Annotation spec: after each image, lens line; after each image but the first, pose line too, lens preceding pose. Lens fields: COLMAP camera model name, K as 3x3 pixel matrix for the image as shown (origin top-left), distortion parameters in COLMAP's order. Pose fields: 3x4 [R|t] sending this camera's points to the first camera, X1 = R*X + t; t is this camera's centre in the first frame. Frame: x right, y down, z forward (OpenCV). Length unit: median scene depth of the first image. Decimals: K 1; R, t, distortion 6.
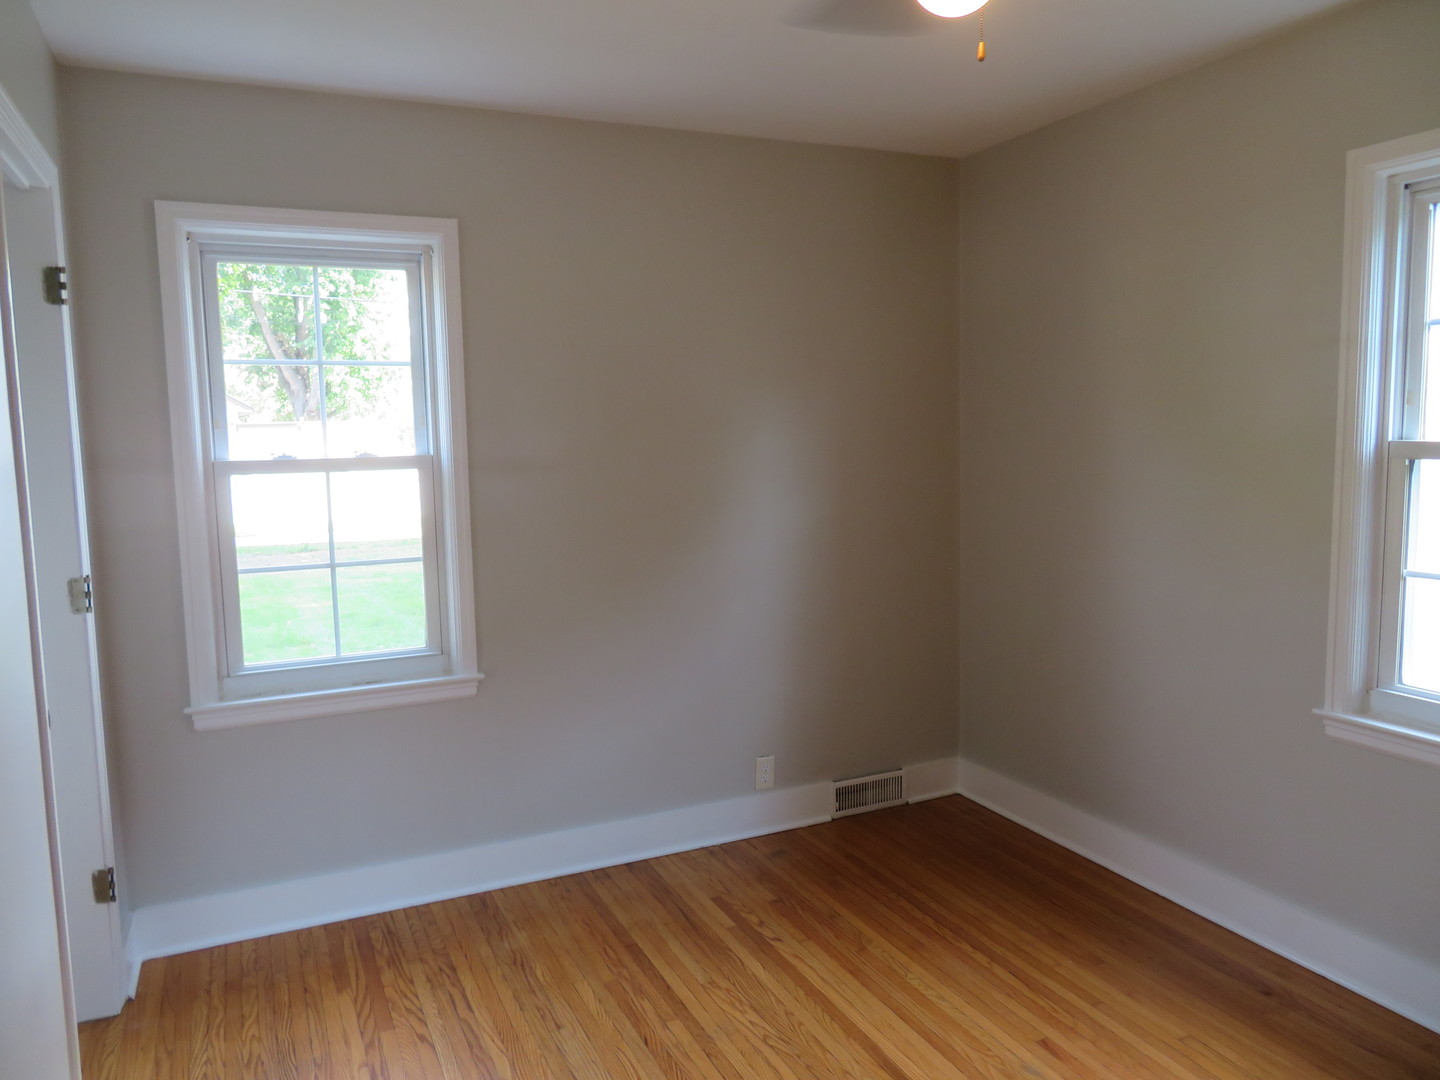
lens RADIAL K [[1032.9, 0, 715.5], [0, 1032.9, 539.6], [0, 0, 1]] dist [-0.009179, -0.001433]
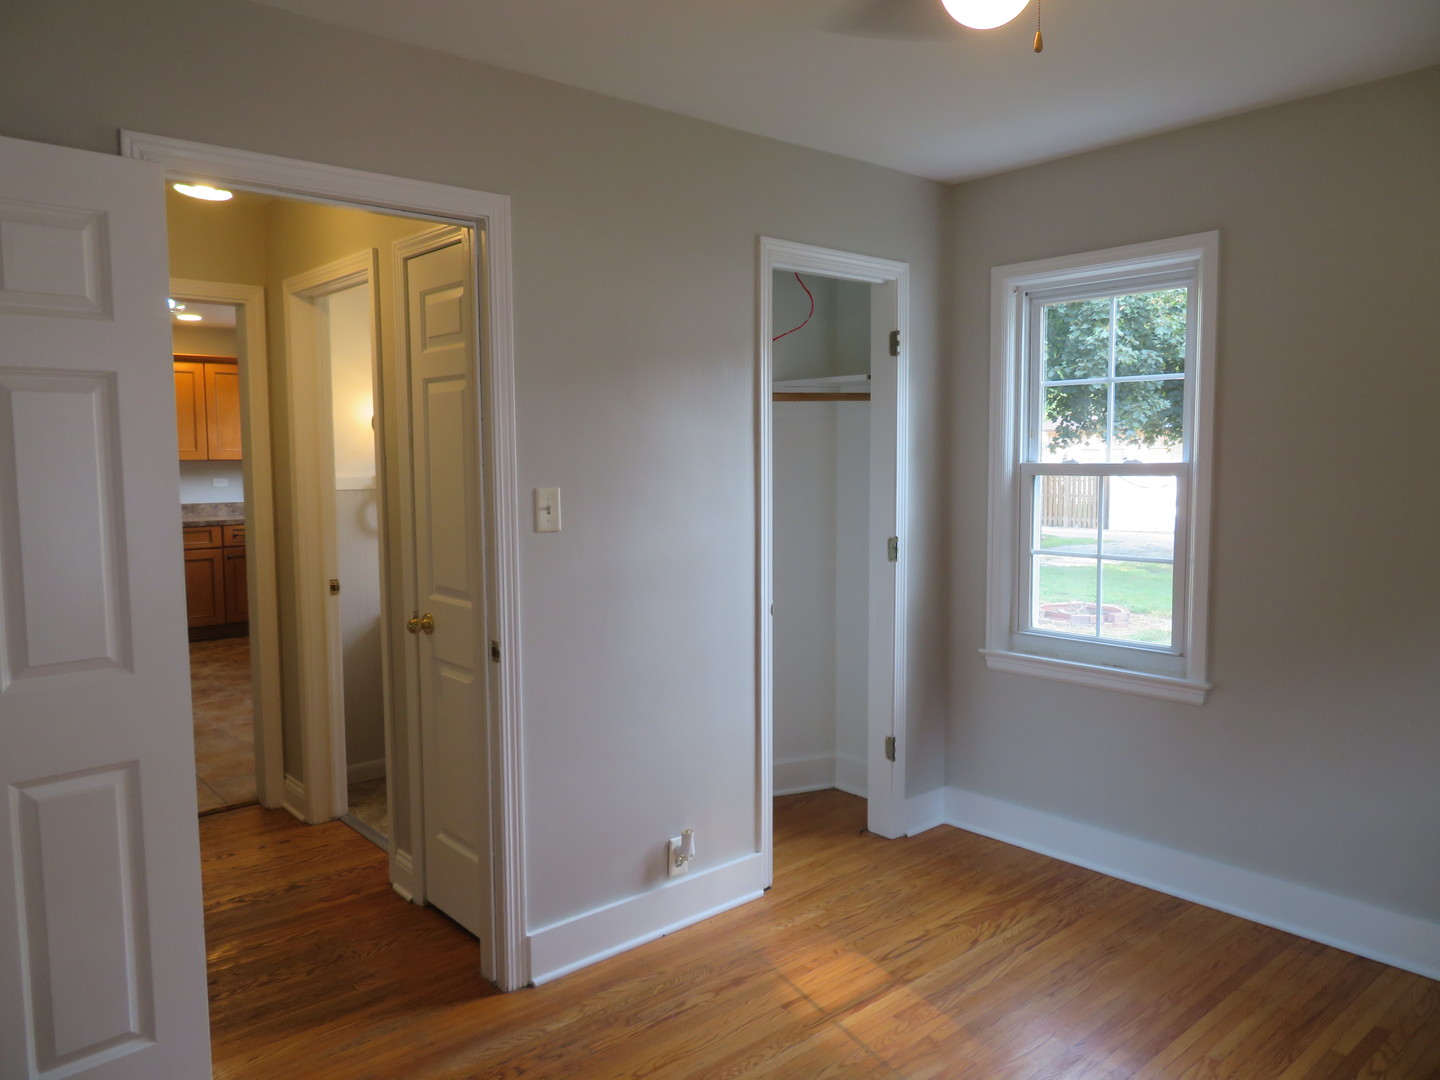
lens RADIAL K [[1032.9, 0, 715.5], [0, 1032.9, 539.6], [0, 0, 1]] dist [-0.009179, -0.001433]
pose [[0.273612, 0.096647, -0.956972, 0.617869], [-0.098885, 0.992493, 0.071962, -0.035105], [0.956744, 0.074941, 0.281115, 0.274885]]
